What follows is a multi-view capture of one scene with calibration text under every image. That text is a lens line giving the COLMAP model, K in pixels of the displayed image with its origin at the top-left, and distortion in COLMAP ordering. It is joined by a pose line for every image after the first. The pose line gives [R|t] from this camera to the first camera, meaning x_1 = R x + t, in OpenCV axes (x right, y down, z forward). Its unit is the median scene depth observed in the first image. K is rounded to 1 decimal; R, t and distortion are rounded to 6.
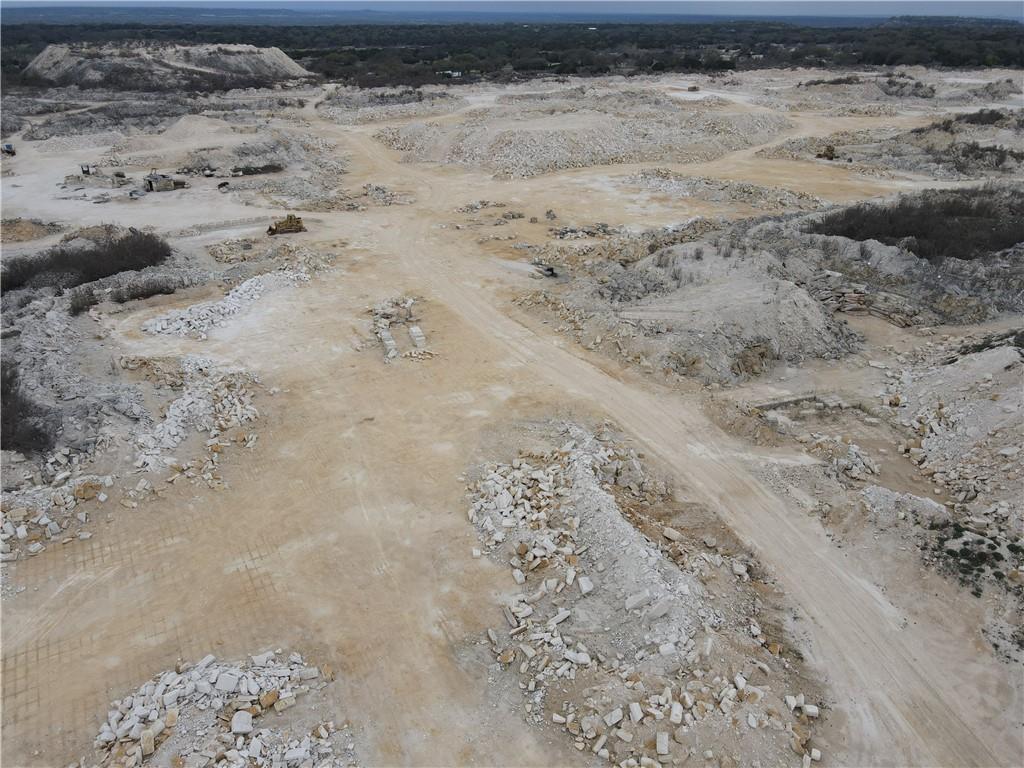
lens RADIAL K [[743.5, 0, 512.0], [0, 743.5, 384.0], [0, 0, 1]] dist [-0.011740, 0.039275]
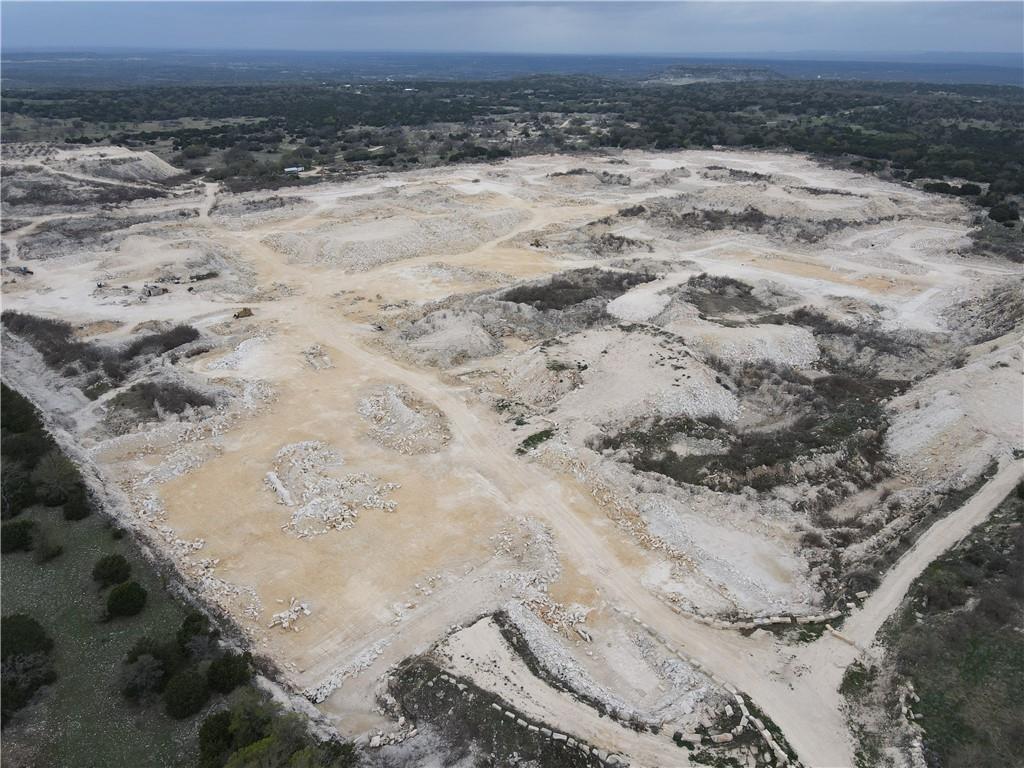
lens RADIAL K [[743.5, 0, 512.0], [0, 743.5, 384.0], [0, 0, 1]] dist [-0.011740, 0.039275]
pose [[0.975992, -0.090465, 0.198130, -0.015433], [0.097664, 0.994857, -0.026847, 0.096063], [-0.194682, 0.045552, 0.979808, -1.059525]]
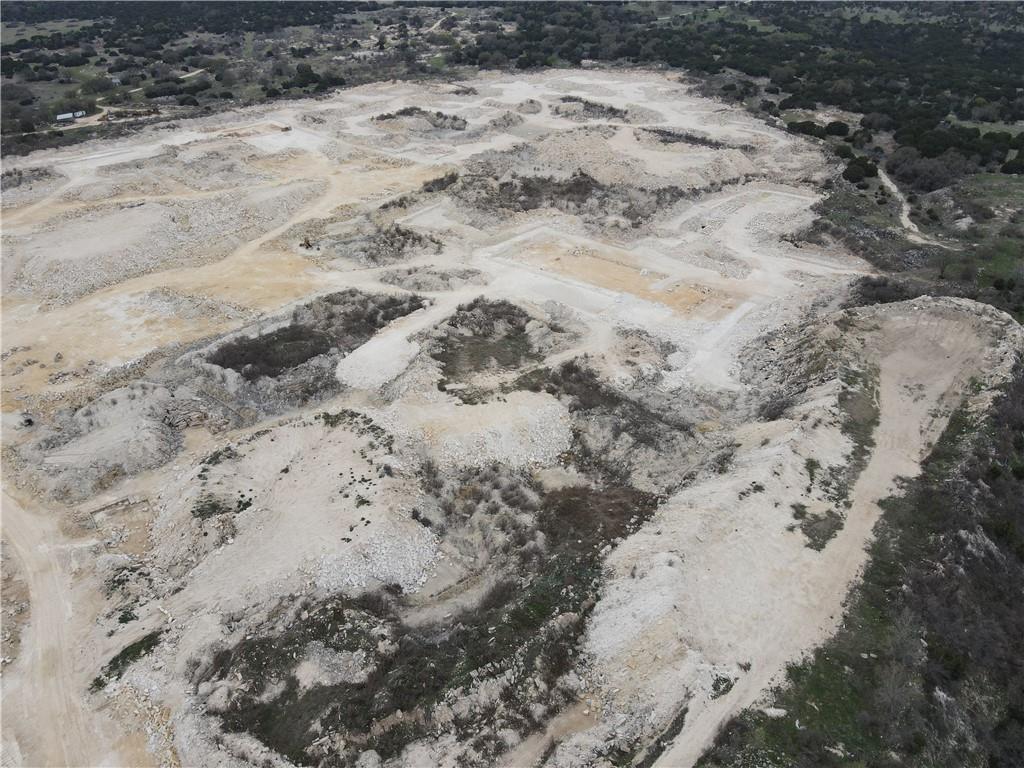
lens RADIAL K [[734.9, 0, 512.0], [0, 734.9, 384.0], [0, 0, 1]] dist [-0.005511, 0.045146]
pose [[0.953161, -0.175330, 0.246463, 0.613004], [0.145016, 0.979993, 0.136324, -0.266267], [-0.265433, -0.094198, 0.959516, -0.794527]]
